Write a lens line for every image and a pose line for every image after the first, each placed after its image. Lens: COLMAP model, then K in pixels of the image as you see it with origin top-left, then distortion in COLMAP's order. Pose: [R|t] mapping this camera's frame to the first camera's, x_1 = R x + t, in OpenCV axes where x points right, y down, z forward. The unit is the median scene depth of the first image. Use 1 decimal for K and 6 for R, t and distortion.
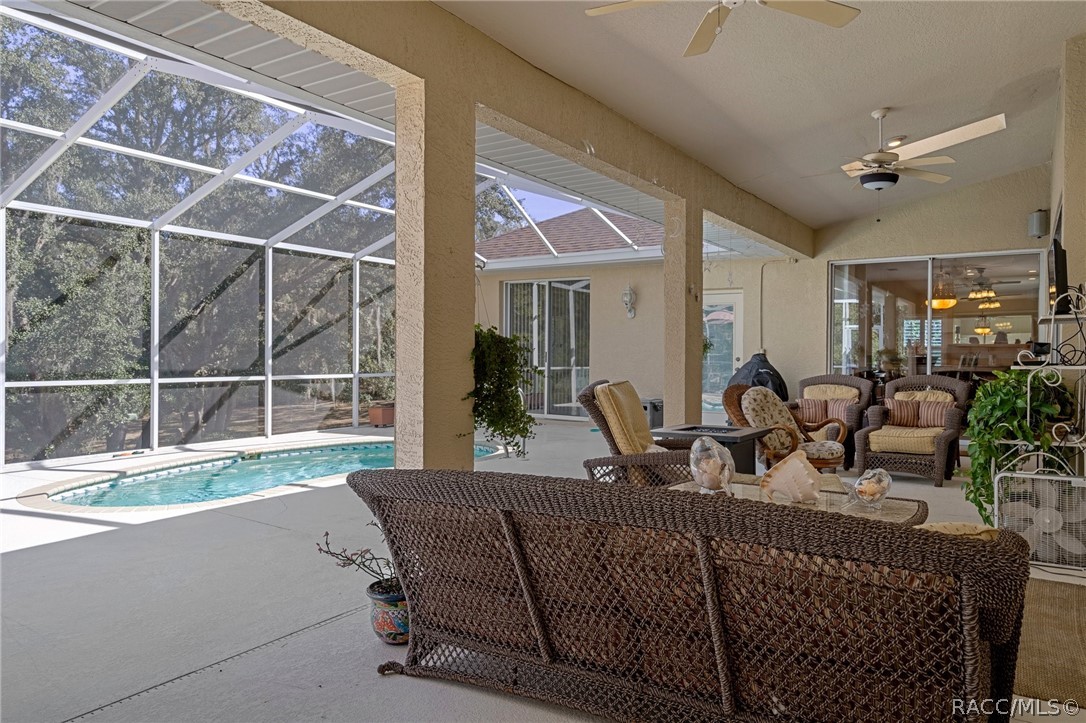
lens RADIAL K [[724.6, 0, 545.5], [0, 724.6, 356.6], [0, 0, 1]] dist [-0.000533, -0.001079]
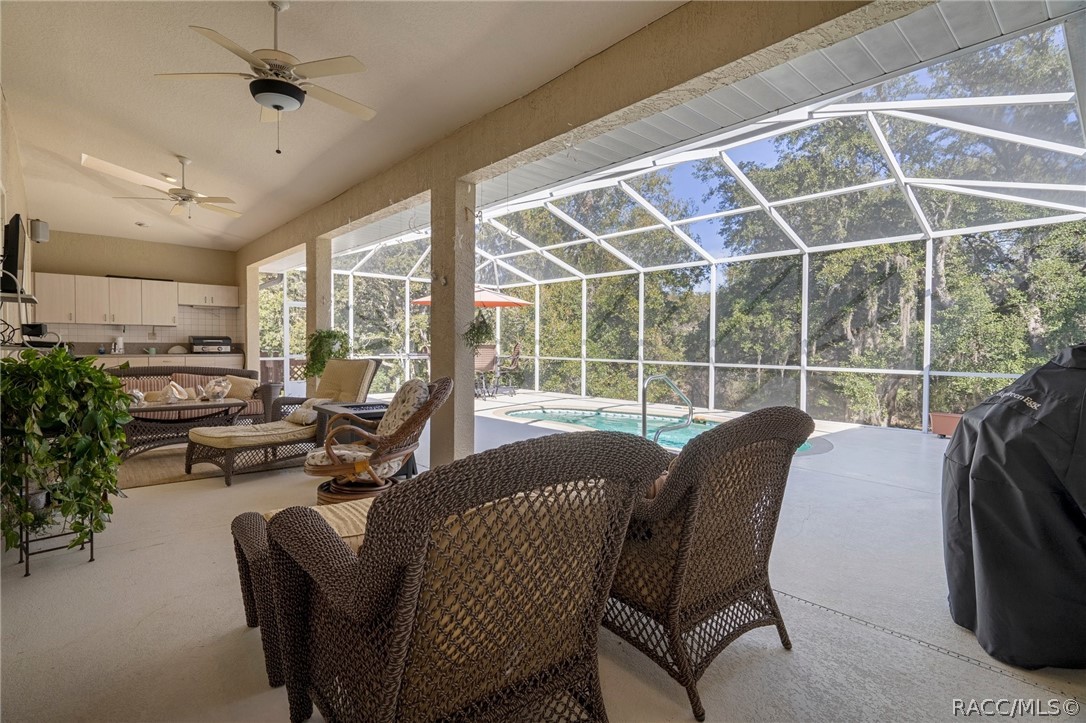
lens RADIAL K [[523.6, 0, 543.0], [0, 523.6, 361.5], [0, 0, 1]] dist [-0.000785, -0.000023]
pose [[-0.271401, 0.017967, -0.962299, 0.562286], [-0.012035, 0.999684, 0.022059, 0.005313], [0.962391, 0.017568, -0.271099, 0.882972]]
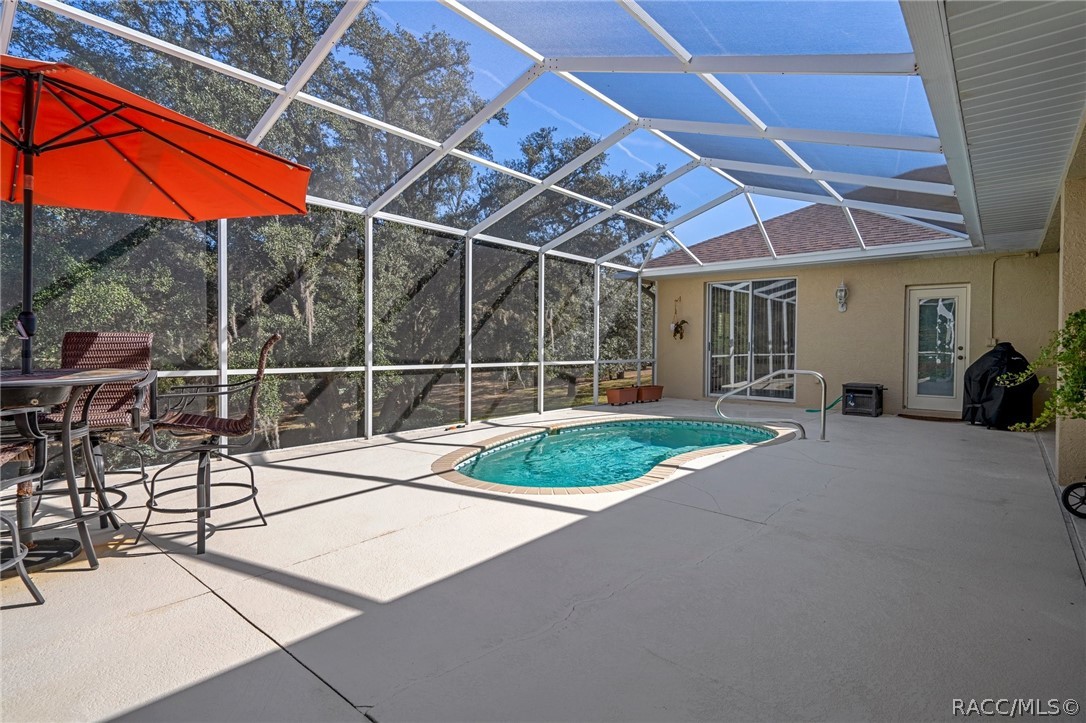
lens RADIAL K [[535.9, 0, 543.0], [0, 535.9, 361.5], [0, 0, 1]] dist [-0.015735, -0.000096]
pose [[0.990144, 0.003014, -0.140018, -0.271908], [0.000532, 0.999680, 0.025281, 0.003731], [0.140050, -0.025106, 0.989826, 0.137676]]
